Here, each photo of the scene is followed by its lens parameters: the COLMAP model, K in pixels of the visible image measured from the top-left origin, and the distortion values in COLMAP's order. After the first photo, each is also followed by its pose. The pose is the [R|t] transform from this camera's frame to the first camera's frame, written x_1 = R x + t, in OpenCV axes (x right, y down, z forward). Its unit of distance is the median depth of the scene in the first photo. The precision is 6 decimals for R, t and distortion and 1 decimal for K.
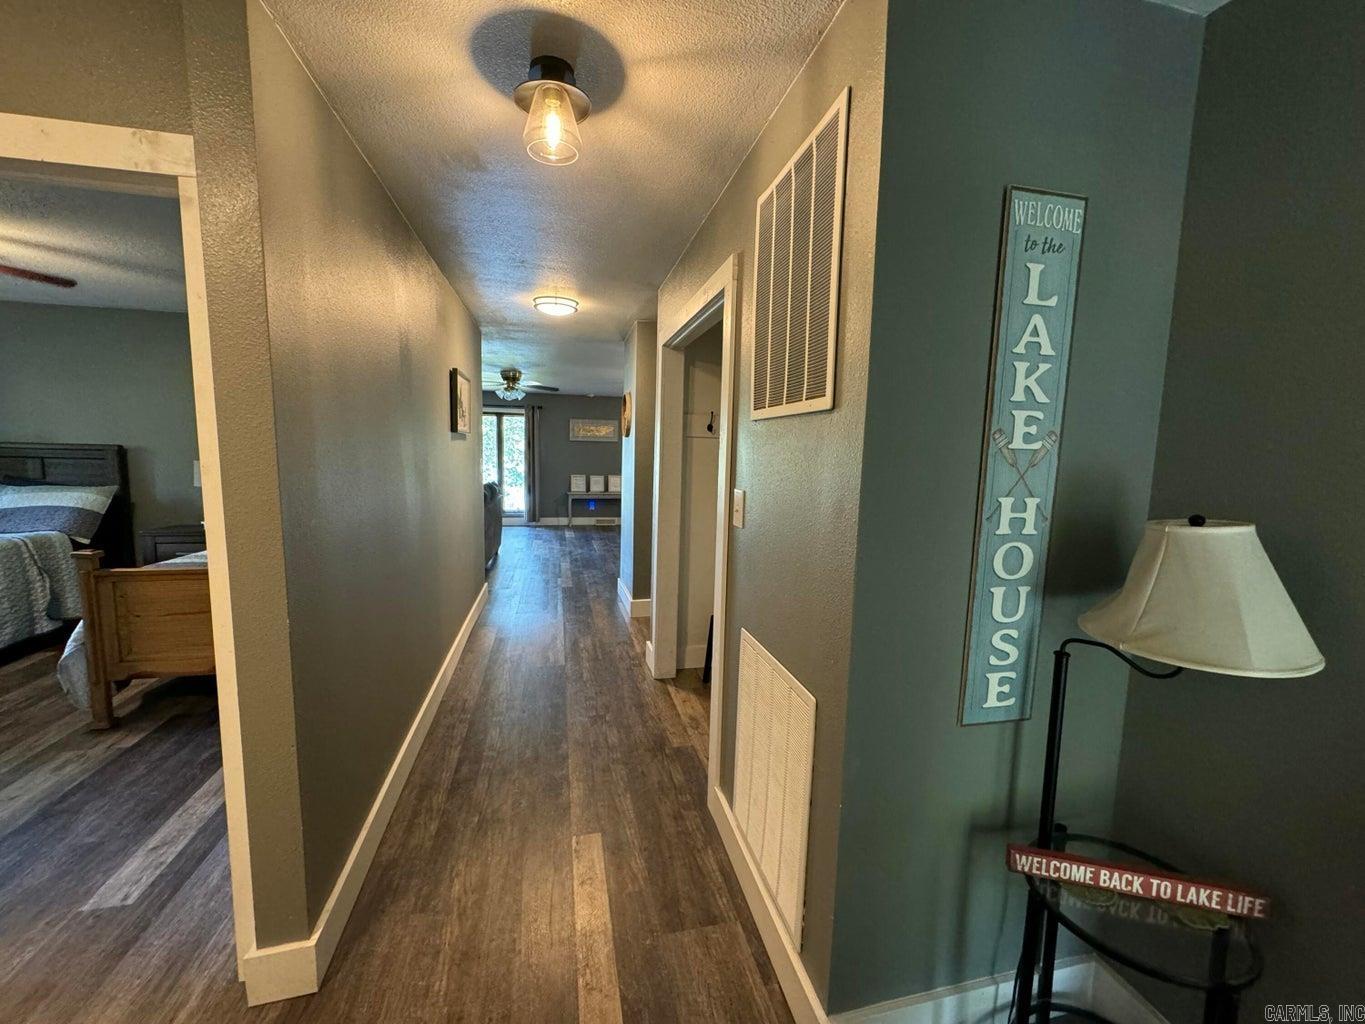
lens RADIAL K [[542.5, 0, 678.0], [0, 542.5, 510.3], [0, 0, 1]] dist [0.001023, 0.000238]
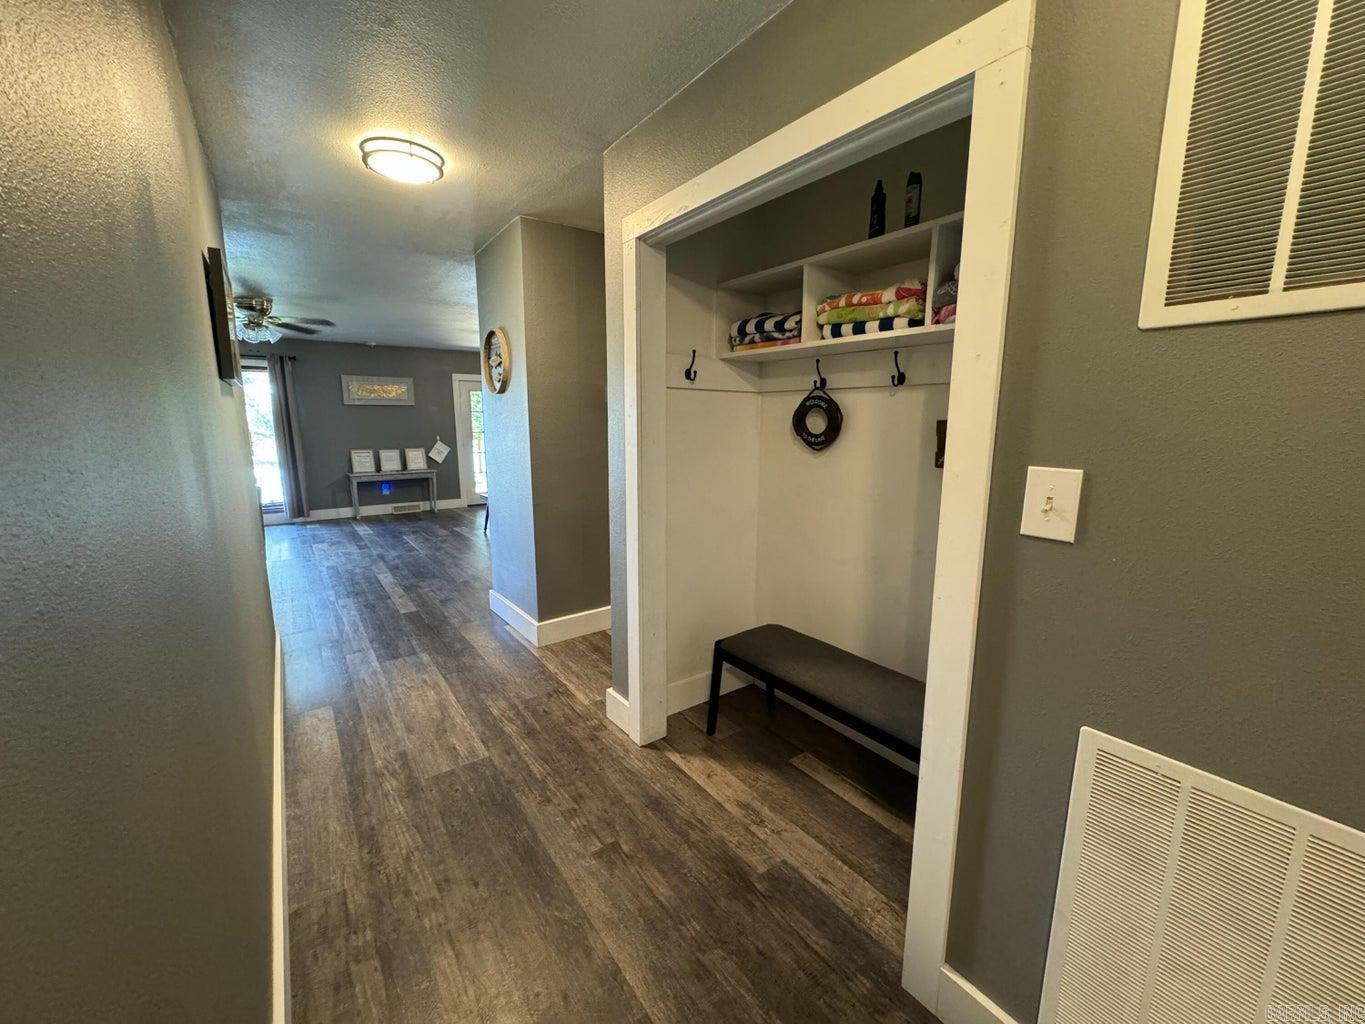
lens RADIAL K [[542.5, 0, 678.0], [0, 542.5, 510.3], [0, 0, 1]] dist [0.001023, 0.000238]
pose [[0.917081, -0.089599, 0.388502, -0.092067], [0.064532, 0.994931, 0.077124, -0.013123], [-0.393443, -0.045658, 0.918215, 0.141949]]
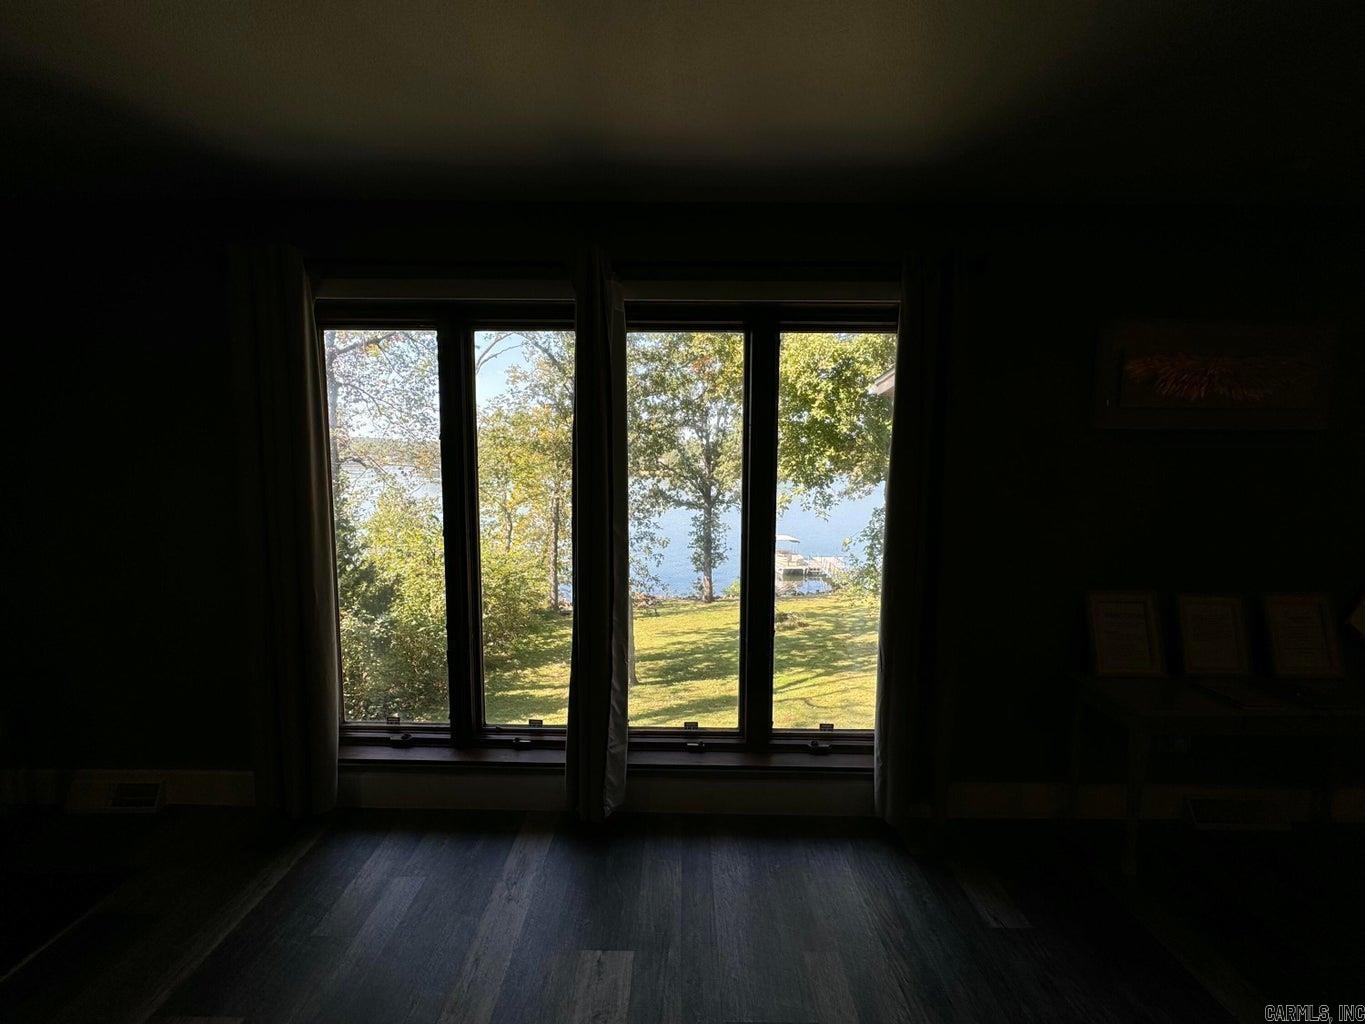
lens RADIAL K [[542.5, 0, 678.0], [0, 542.5, 510.3], [0, 0, 1]] dist [0.001023, 0.000238]
pose [[0.973196, 0.002374, -0.229964, -0.347886], [-0.006887, 0.999799, -0.018824, -0.105423], [0.229873, 0.019903, 0.973017, 0.864994]]
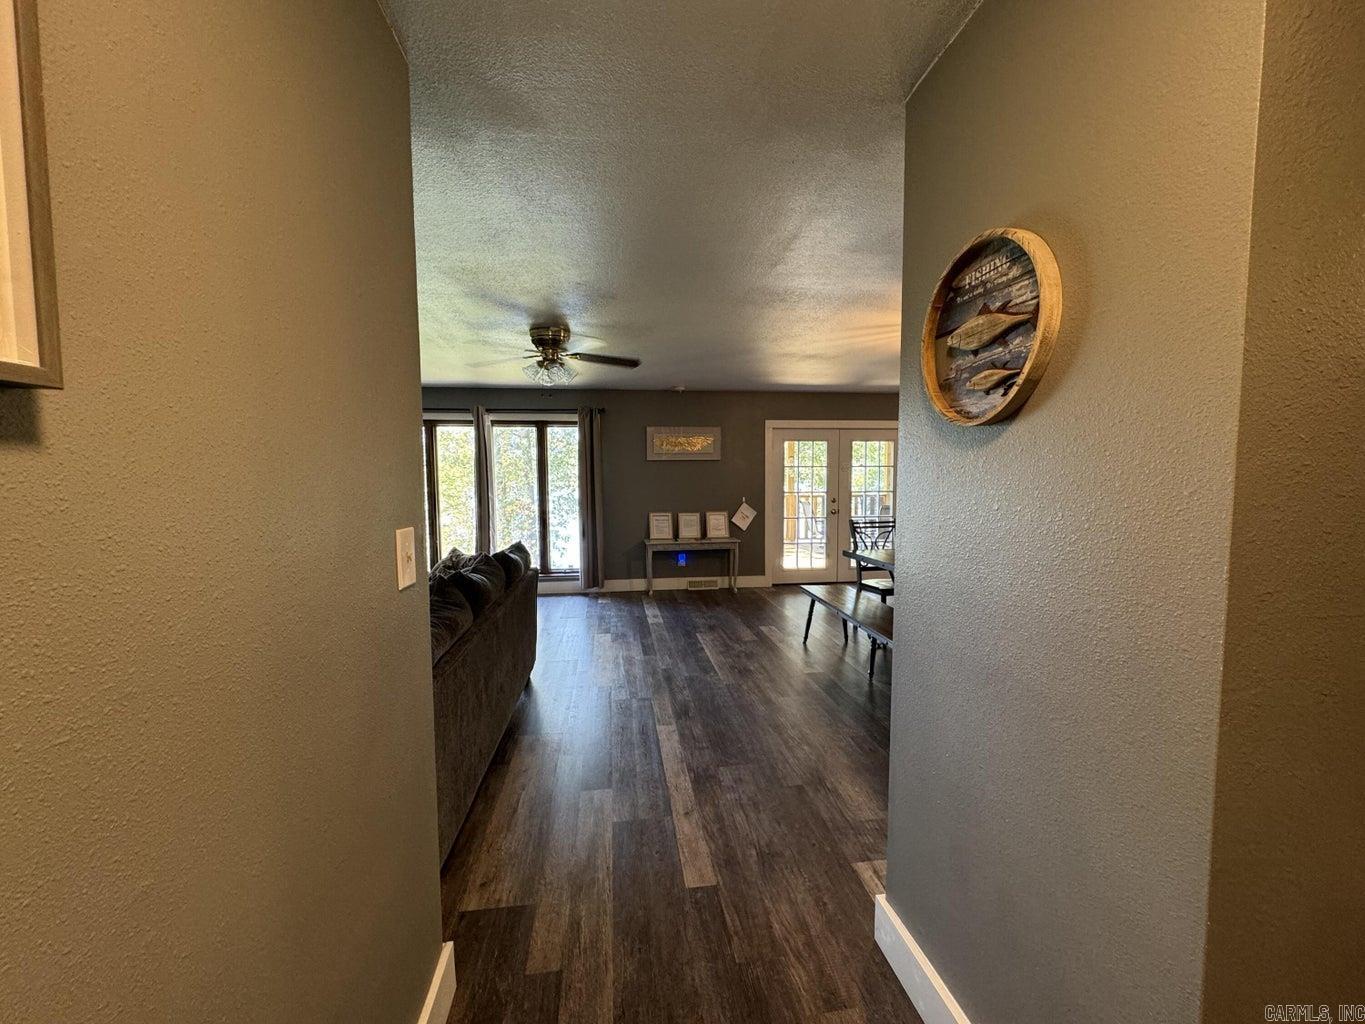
lens RADIAL K [[542.5, 0, 678.0], [0, 542.5, 510.3], [0, 0, 1]] dist [0.001023, 0.000238]
pose [[0.994778, -0.022832, -0.099481, -0.112976], [0.019161, 0.999105, -0.037712, -0.049845], [0.100253, 0.035609, 0.994325, 0.410230]]
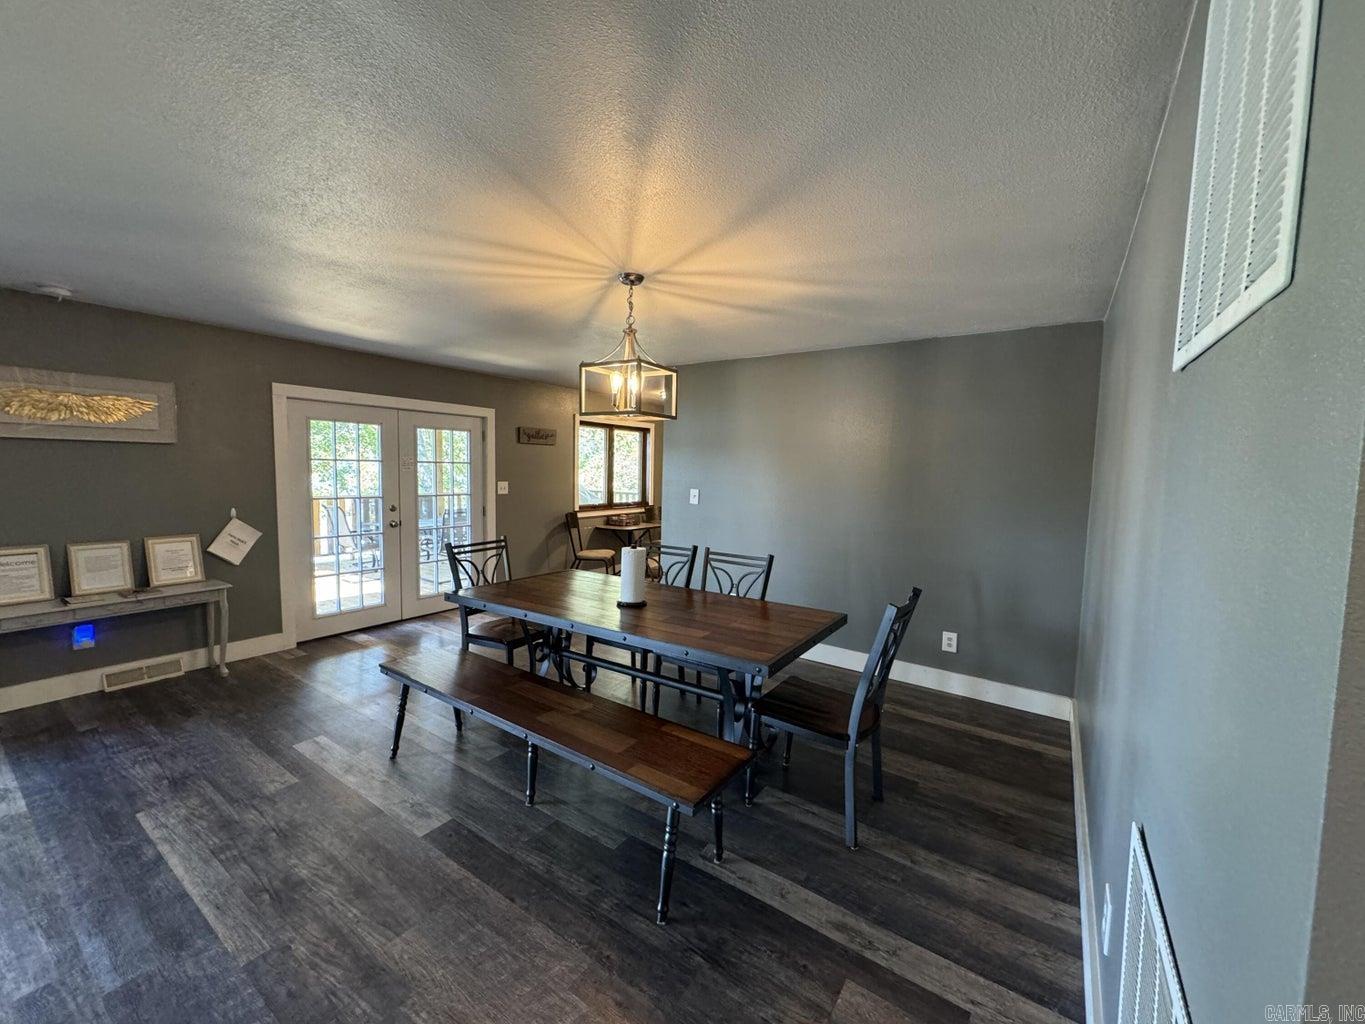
lens RADIAL K [[542.5, 0, 678.0], [0, 542.5, 510.3], [0, 0, 1]] dist [0.001023, 0.000238]
pose [[0.738050, -0.062147, 0.671878, -0.126610], [0.068828, 0.997489, 0.016659, -0.075781], [-0.671227, 0.033949, 0.740474, 0.592885]]
